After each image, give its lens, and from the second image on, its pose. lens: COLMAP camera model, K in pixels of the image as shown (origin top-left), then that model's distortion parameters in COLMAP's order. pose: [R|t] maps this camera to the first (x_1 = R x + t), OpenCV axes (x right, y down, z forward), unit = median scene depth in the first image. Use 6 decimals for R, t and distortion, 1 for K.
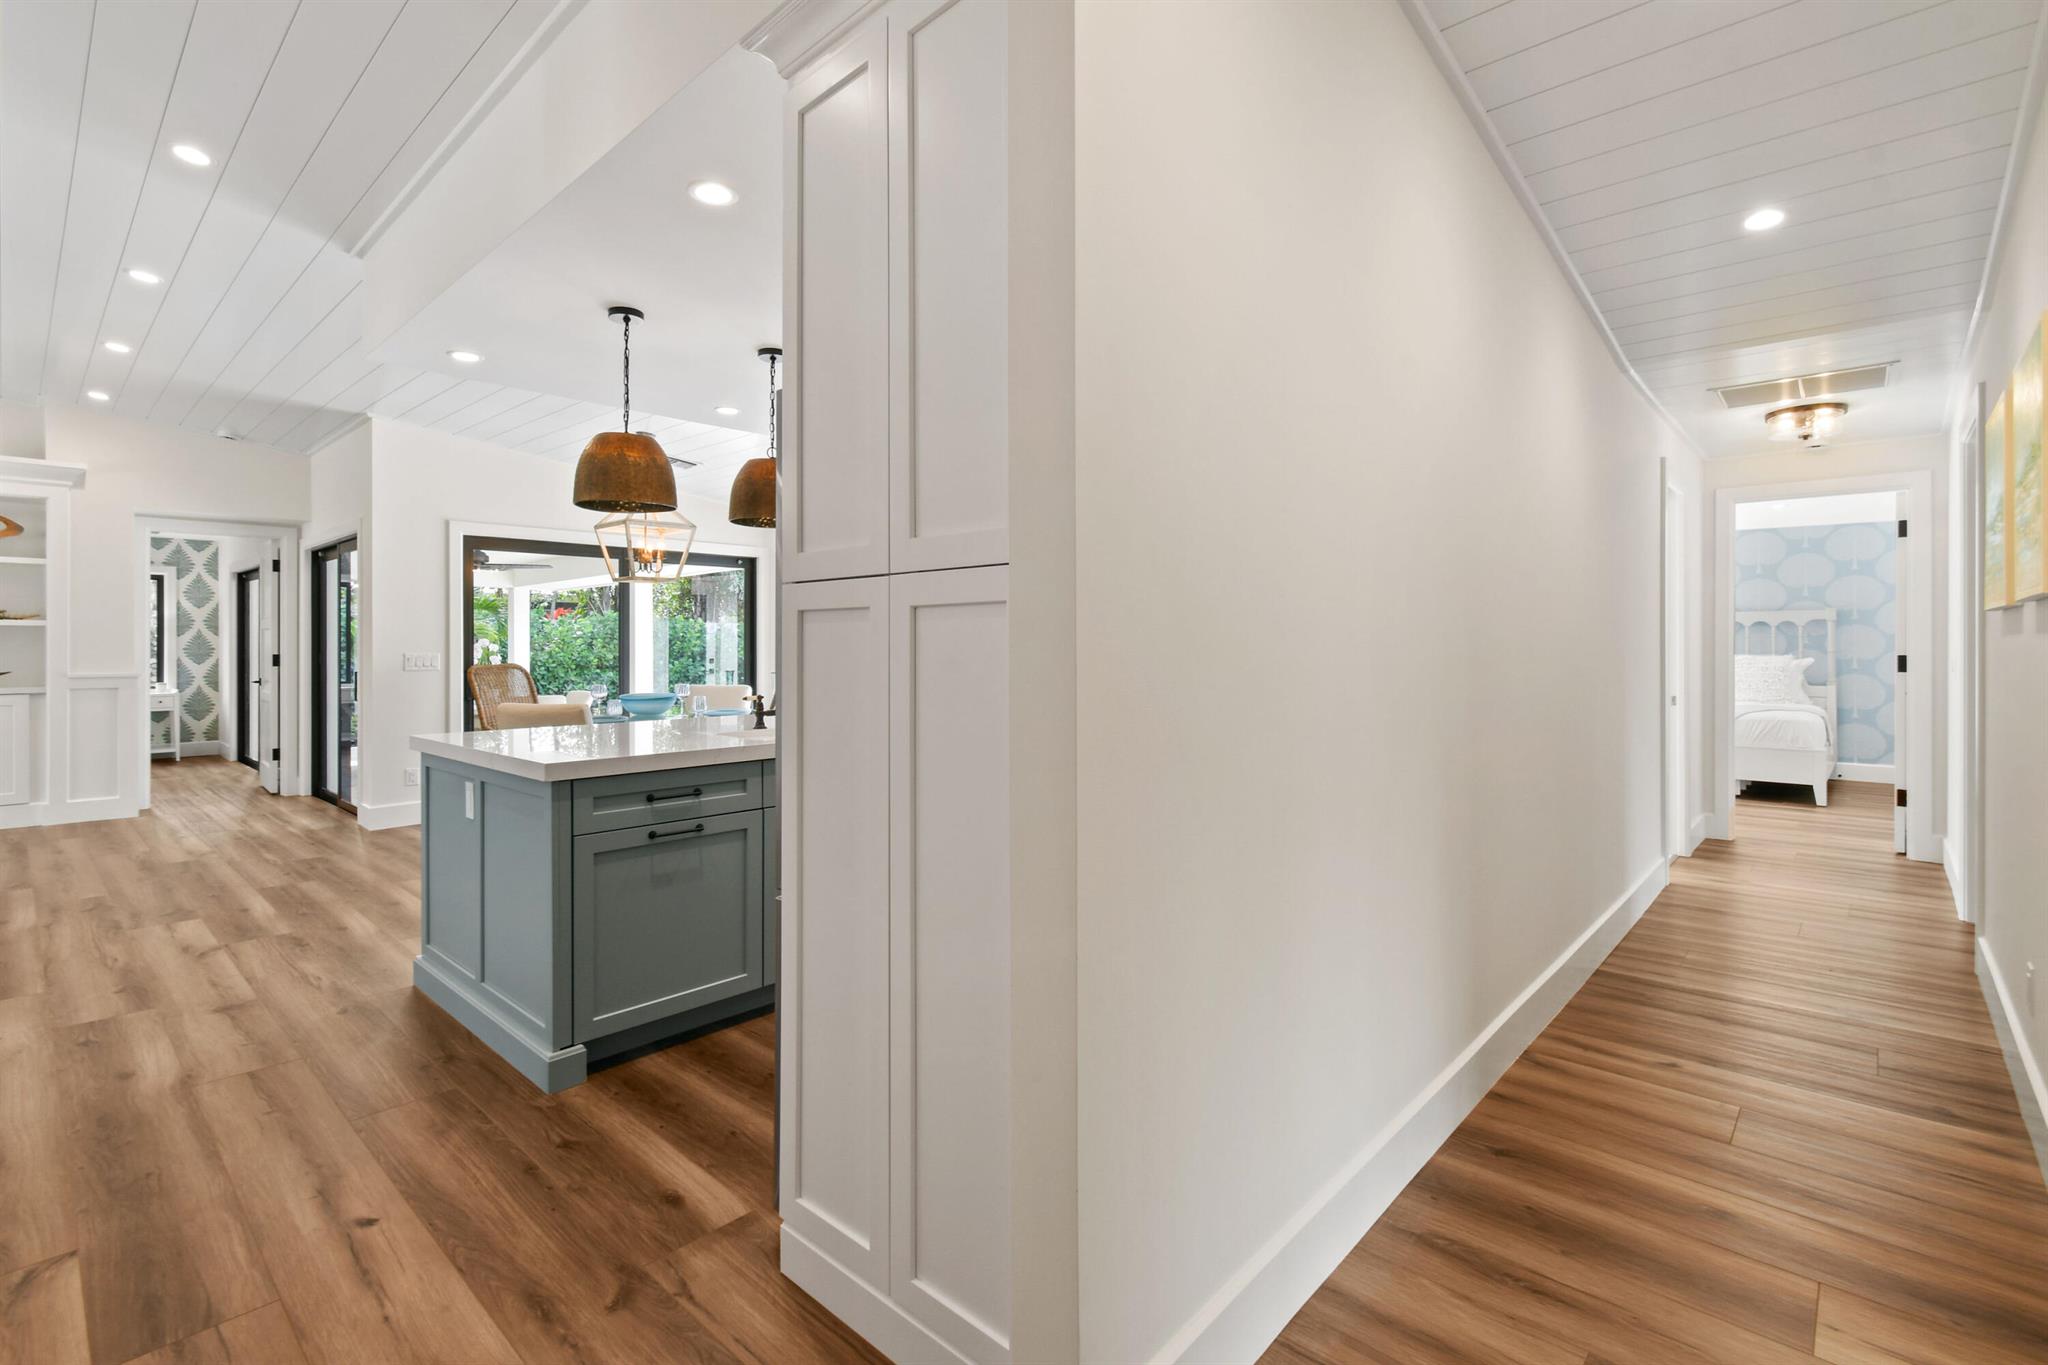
lens RADIAL K [[912.9, 0, 1052.5], [0, 912.9, 639.4], [0, 0, 1]] dist [-0.004188, -0.000878]
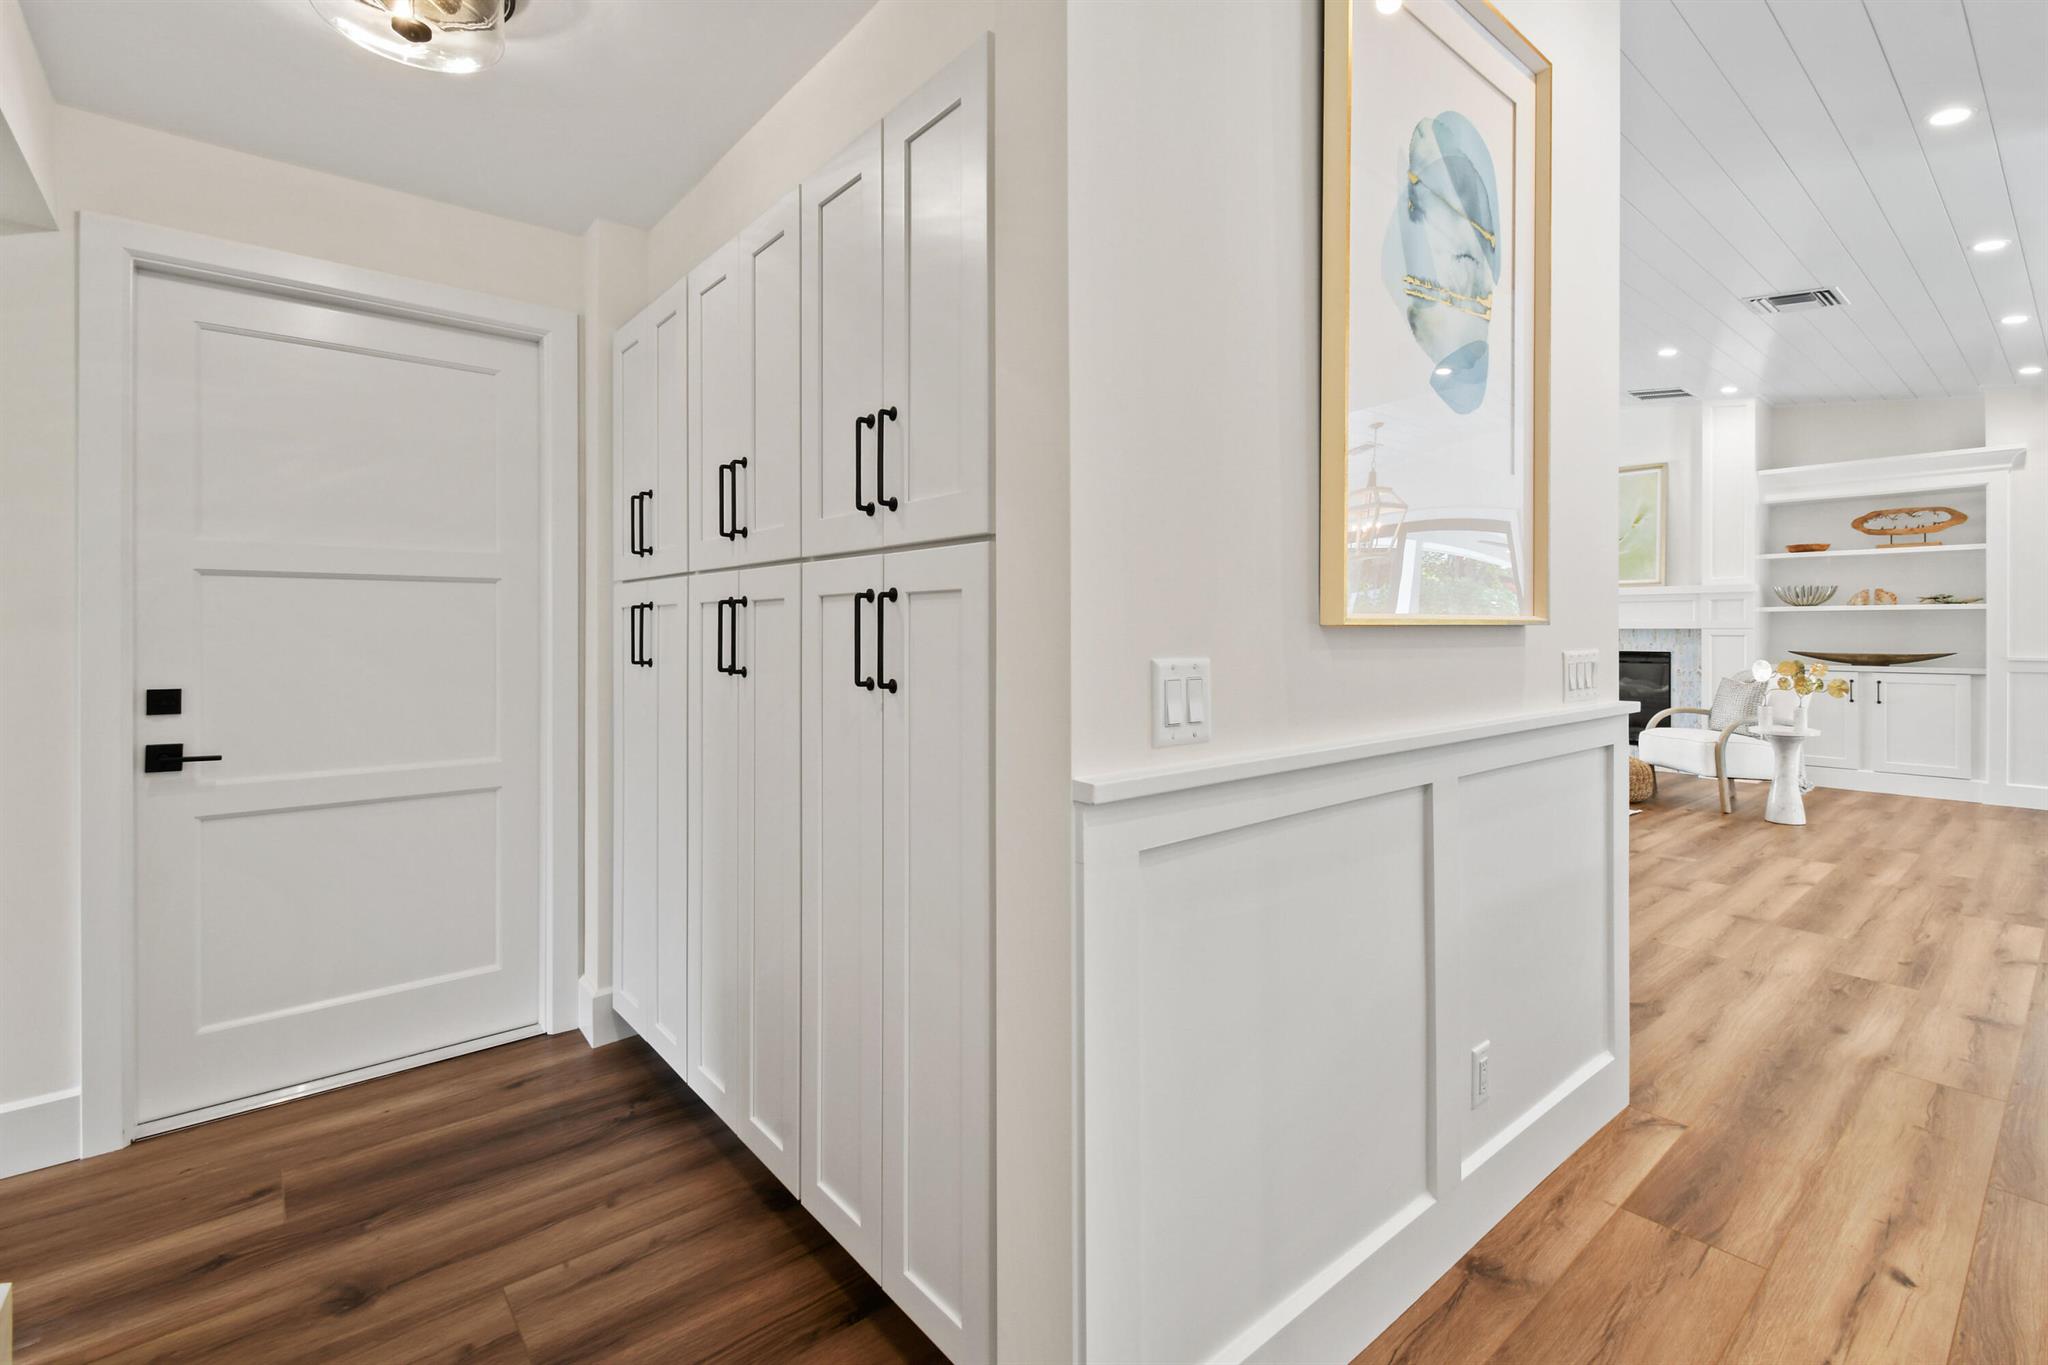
lens RADIAL K [[912.9, 0, 1028.7], [0, 912.9, 648.9], [0, 0, 1]] dist [-0.004188, -0.000878]
pose [[-0.121441, 0.028213, -0.992198, 0.166112], [0.001754, 0.999601, 0.028209, -0.003186], [0.992597, 0.001685, -0.121442, 0.196170]]
